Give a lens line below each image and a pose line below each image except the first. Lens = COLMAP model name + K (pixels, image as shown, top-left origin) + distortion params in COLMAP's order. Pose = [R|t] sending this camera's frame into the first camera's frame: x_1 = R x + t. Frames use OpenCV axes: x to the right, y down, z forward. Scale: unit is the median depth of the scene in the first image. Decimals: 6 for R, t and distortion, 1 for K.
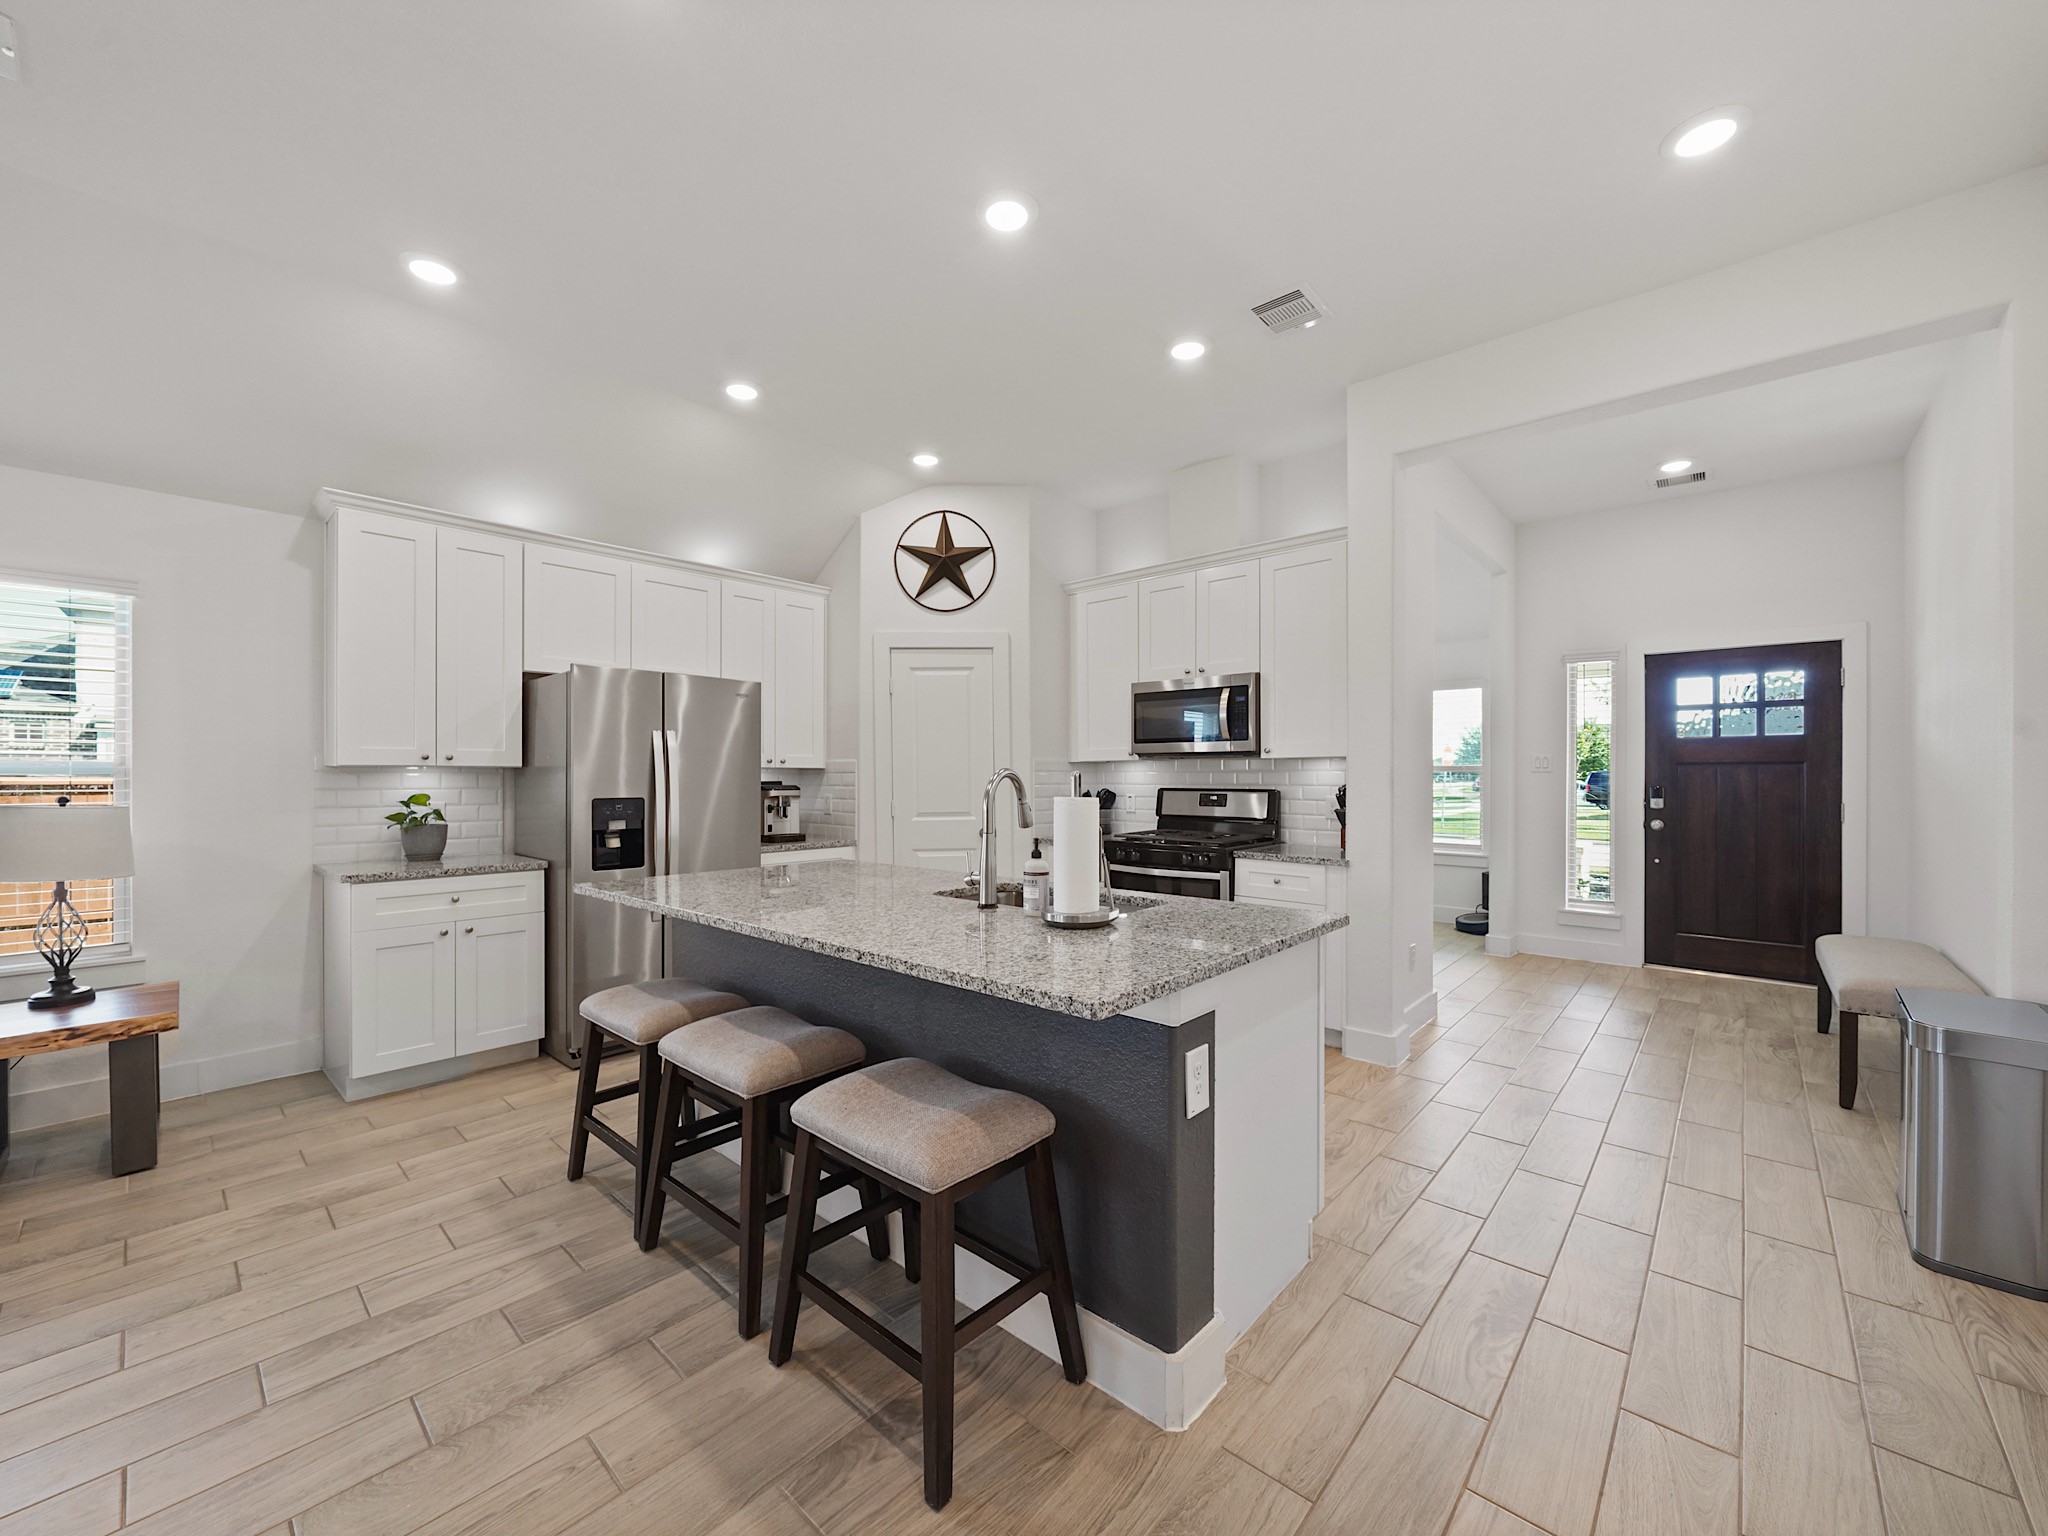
lens RADIAL K [[805.1, 0, 1011.5], [0, 805.1, 777.0], [0, 0, 1]] dist [-0.001759, -0.000382]
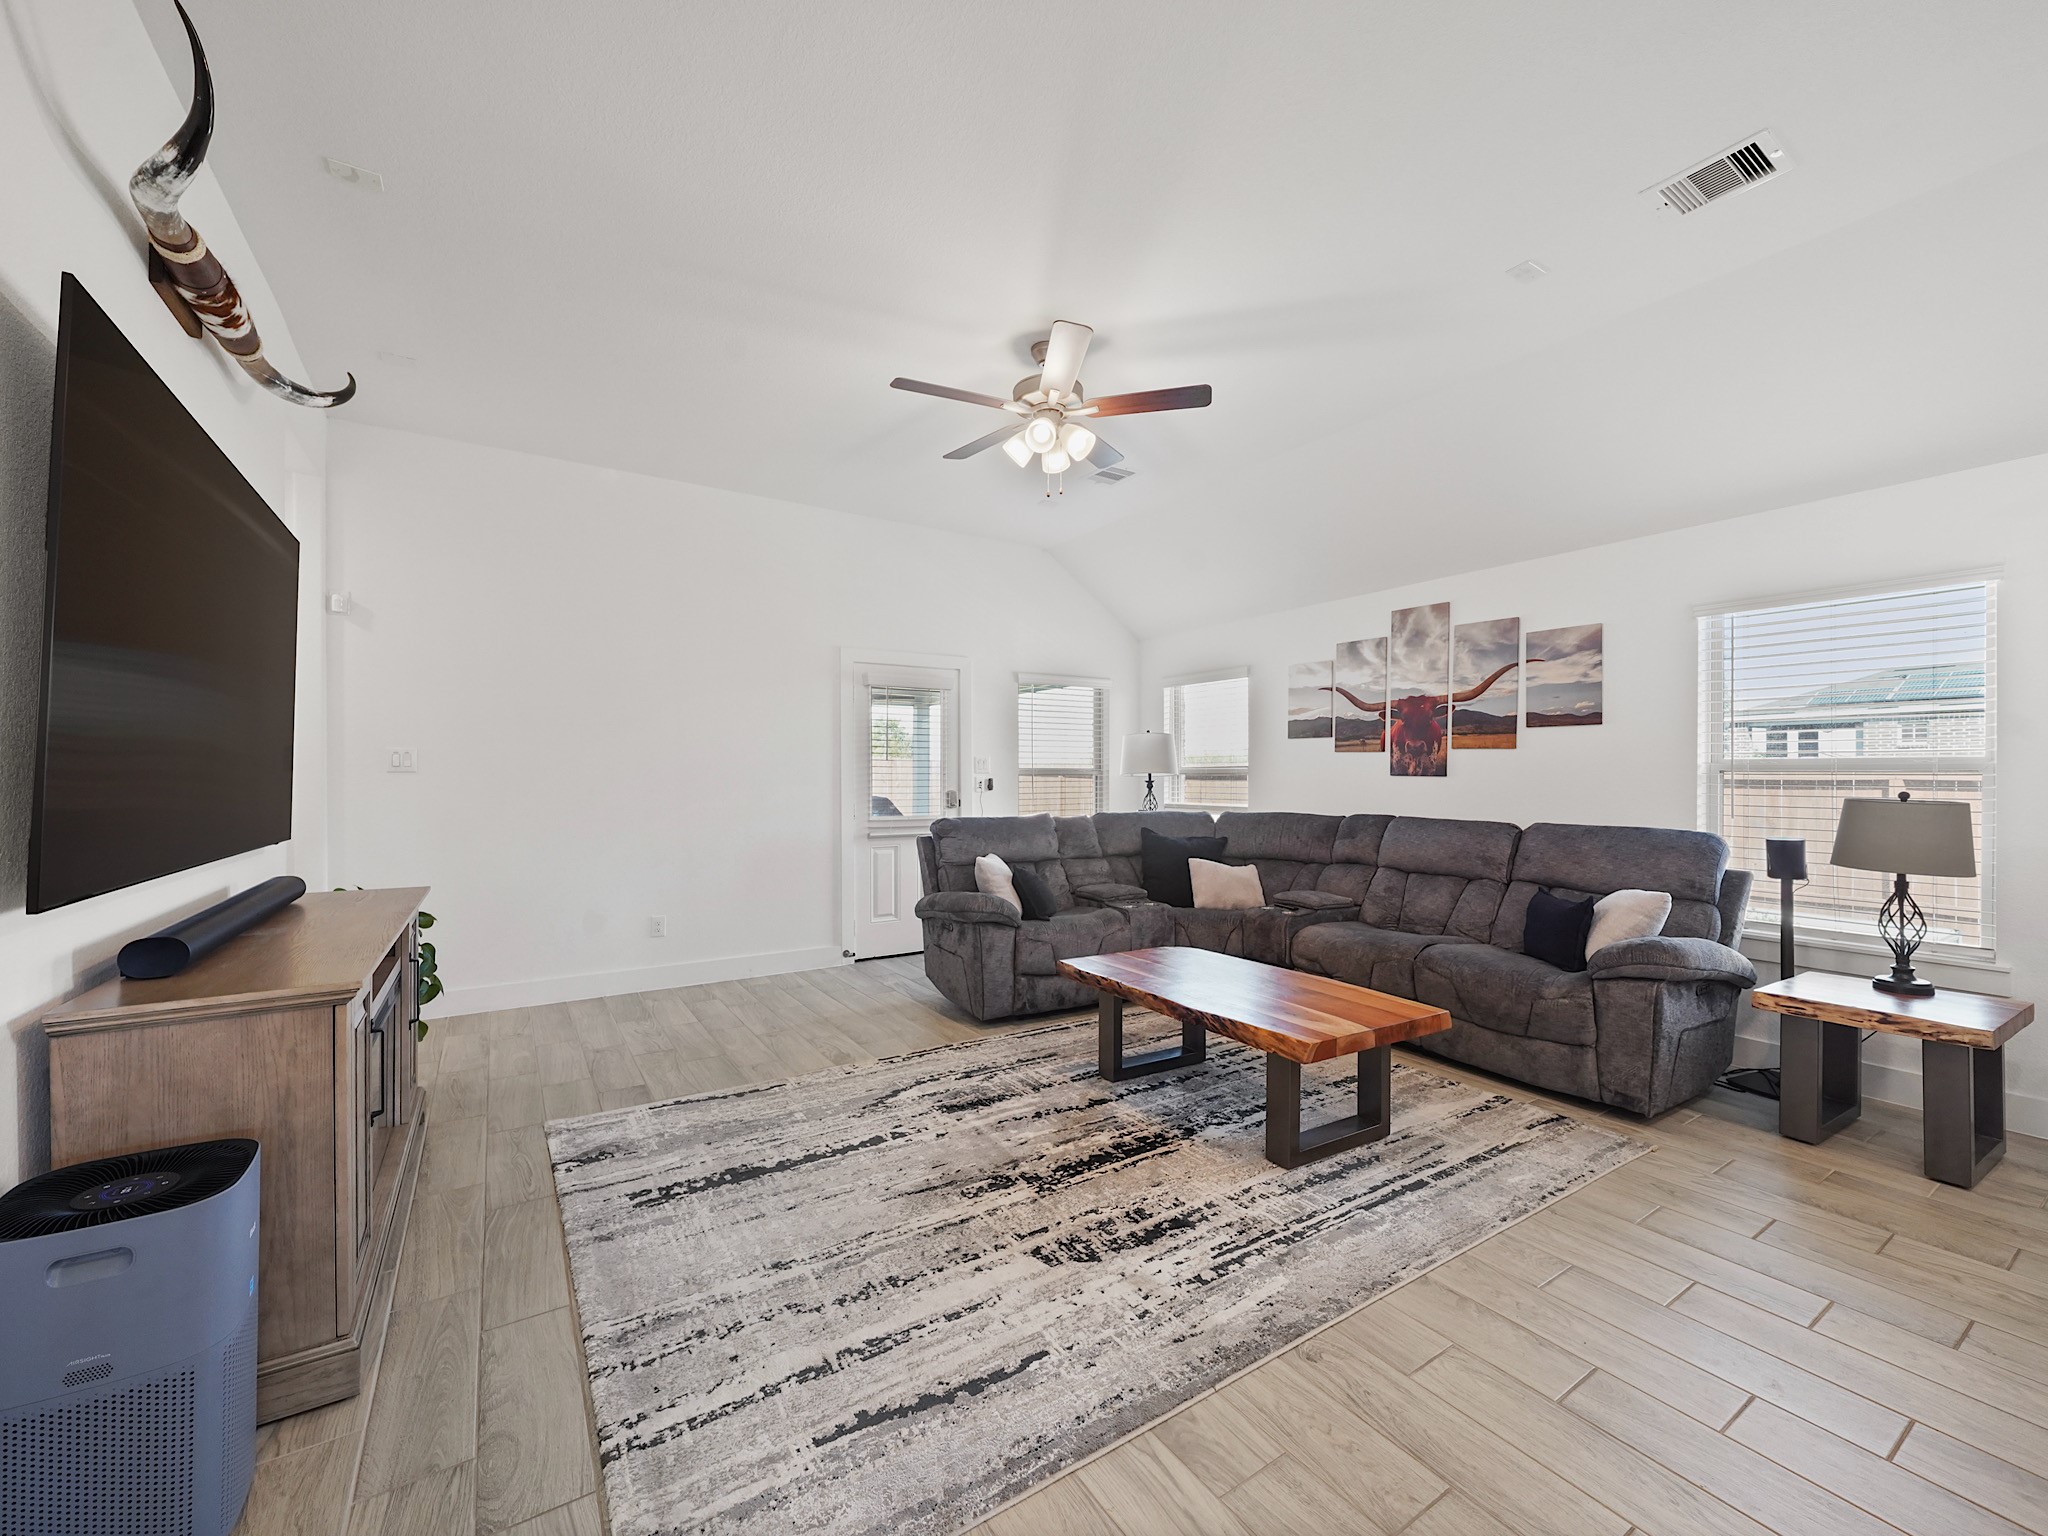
lens RADIAL K [[826.0, 0, 1031.4], [0, 826.0, 779.3], [0, 0, 1]] dist [-0.001206, -0.000081]
pose [[-0.249813, 0.006629, -0.968271, 0.075720], [-0.000366, 0.999976, 0.006940, 0.000262], [0.968294, 0.002088, -0.249805, 0.097962]]
